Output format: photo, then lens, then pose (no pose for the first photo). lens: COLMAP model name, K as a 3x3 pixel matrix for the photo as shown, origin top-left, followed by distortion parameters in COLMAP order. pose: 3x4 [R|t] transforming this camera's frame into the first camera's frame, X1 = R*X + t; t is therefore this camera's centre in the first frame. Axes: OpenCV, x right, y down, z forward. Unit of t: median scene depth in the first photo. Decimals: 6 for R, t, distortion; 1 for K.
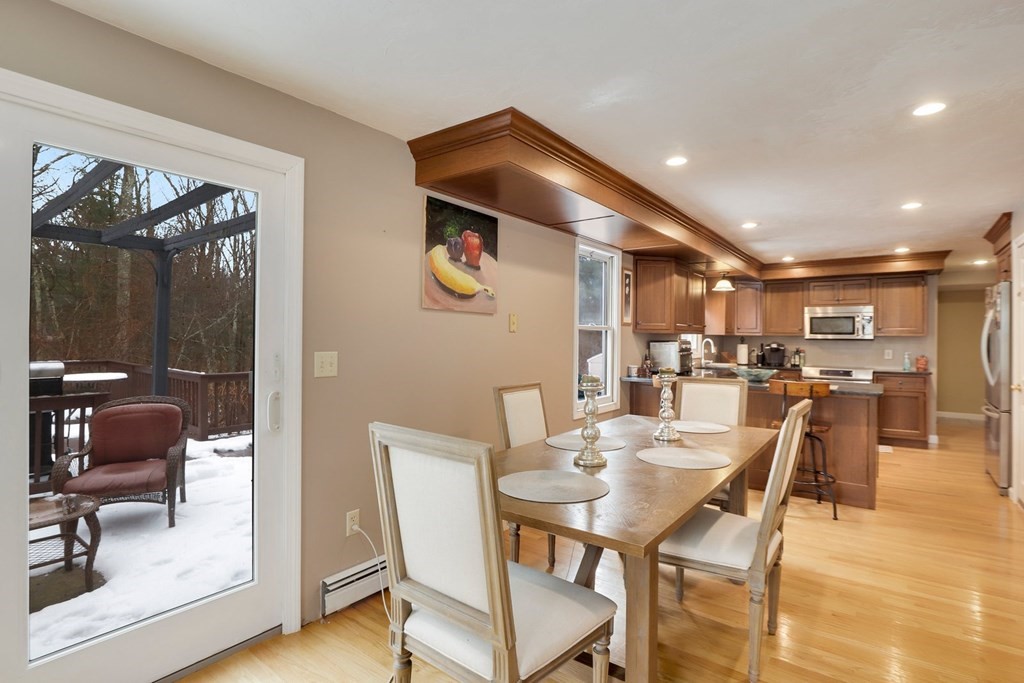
lens RADIAL K [[505.3, 0, 510.4], [0, 505.3, 334.2], [0, 0, 1]] dist [-0.025636, 0.000708]
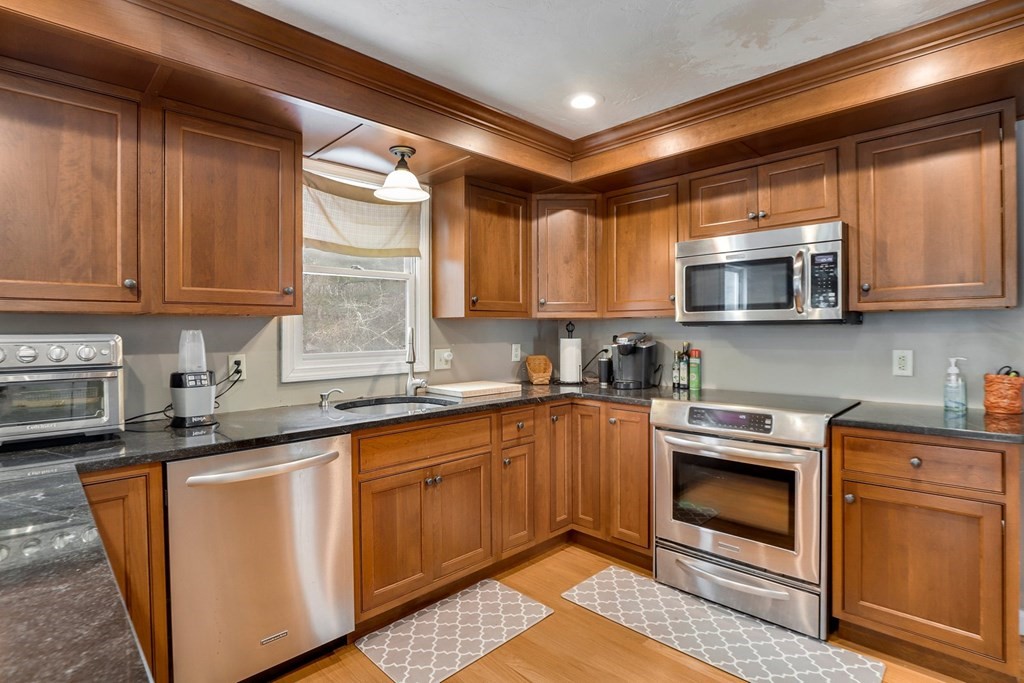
lens RADIAL K [[505.3, 0, 510.4], [0, 505.3, 334.2], [0, 0, 1]] dist [-0.025636, 0.000708]
pose [[0.989433, -0.015638, -0.144148, 0.687864], [0.017768, 0.999751, 0.013505, 0.013702], [0.143901, -0.015924, 0.989464, 0.786404]]
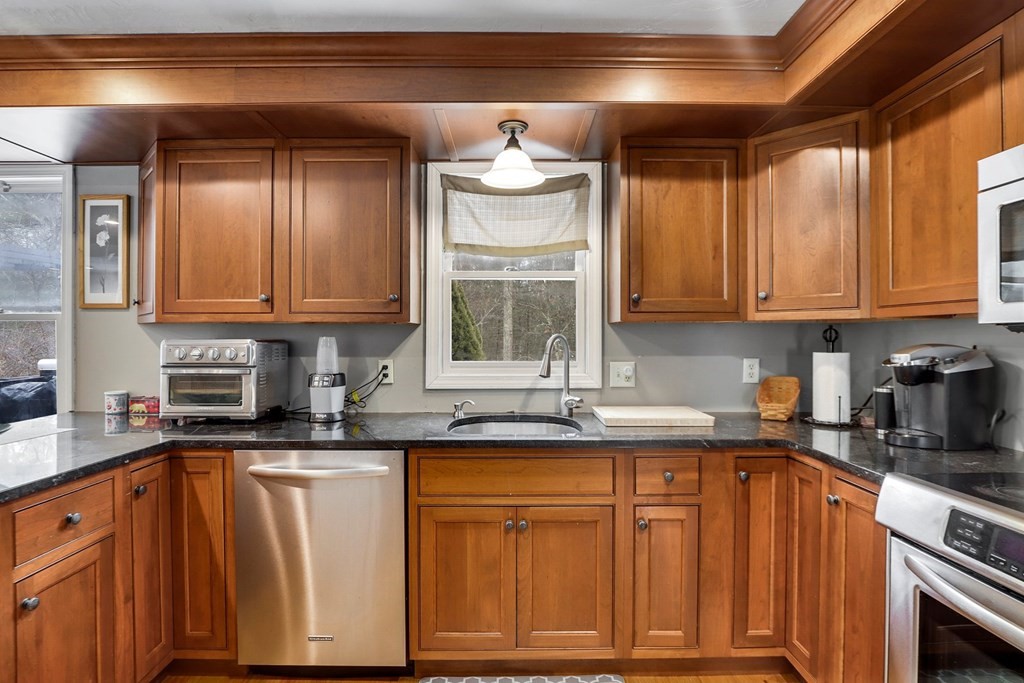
lens RADIAL K [[502.6, 0, 513.4], [0, 502.6, 338.0], [0, 0, 1]] dist [-0.028472, 0.000926]
pose [[0.610431, -0.011119, -0.791992, 0.834714], [0.011507, 0.999920, -0.005169, 0.016677], [0.791986, -0.005958, 0.610510, 0.994045]]
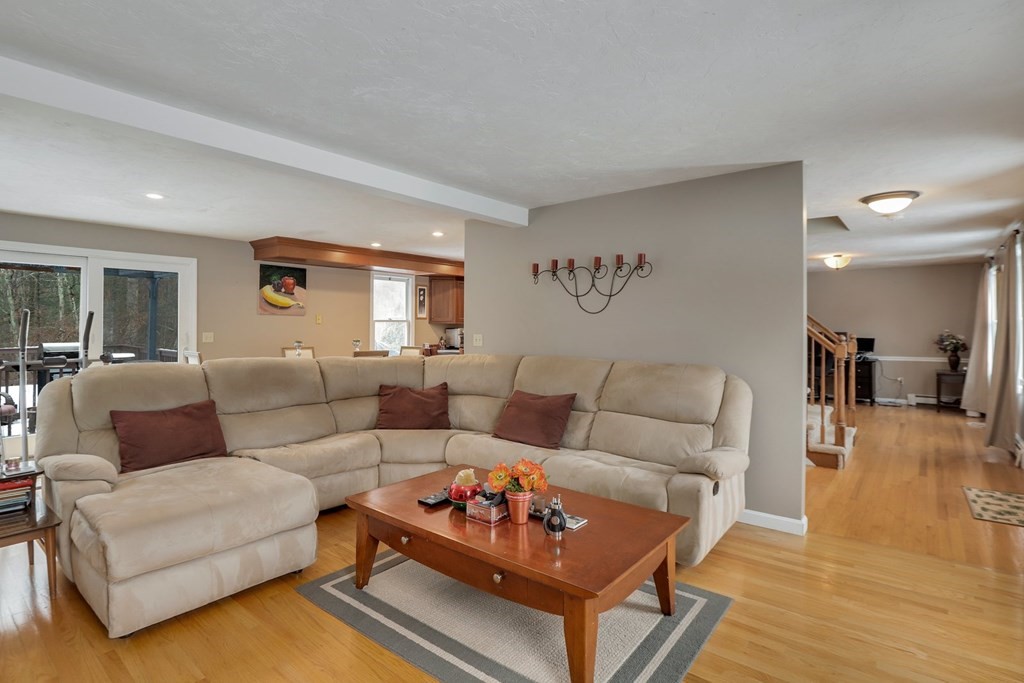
lens RADIAL K [[534.3, 0, 510.4], [0, 534.3, 326.3], [0, 0, 1]] dist [-0.004368, -0.000323]
pose [[0.998884, -0.003926, -0.047069, 0.592870], [0.004190, 0.999976, 0.005505, -0.002119], [0.047047, -0.005696, 0.998876, -0.744898]]
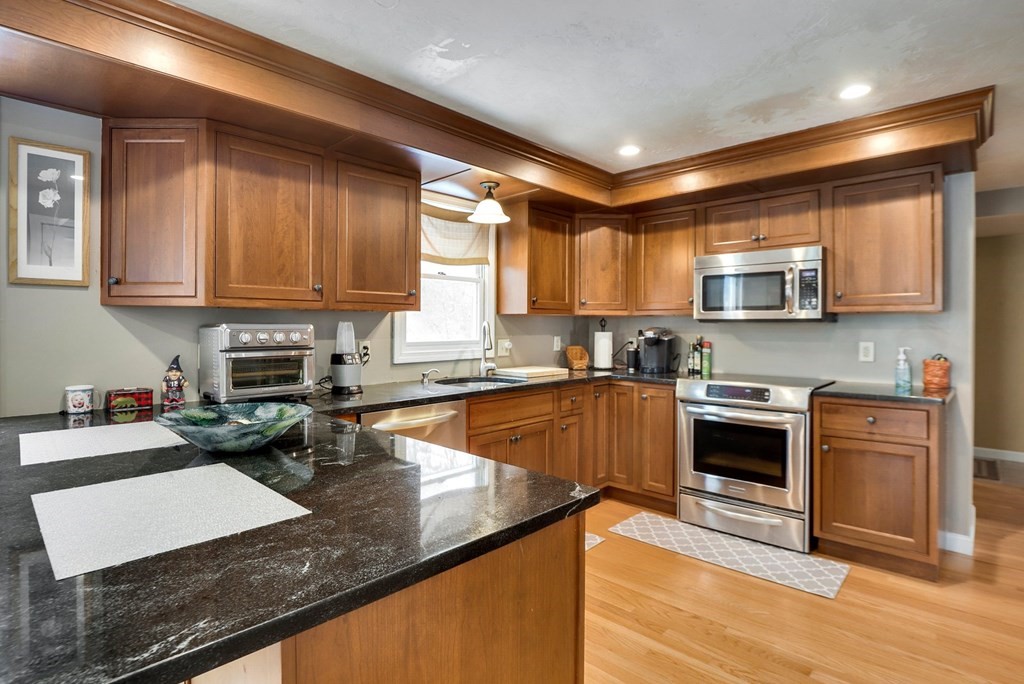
lens RADIAL K [[513.8, 0, 514.1], [0, 513.8, 327.4], [0, 0, 1]] dist [-0.024953, -0.000716]
pose [[0.993768, -0.007501, -0.111212, 0.620602], [0.008545, 0.999924, 0.008912, 0.013676], [0.111137, -0.009807, 0.993757, 0.628024]]
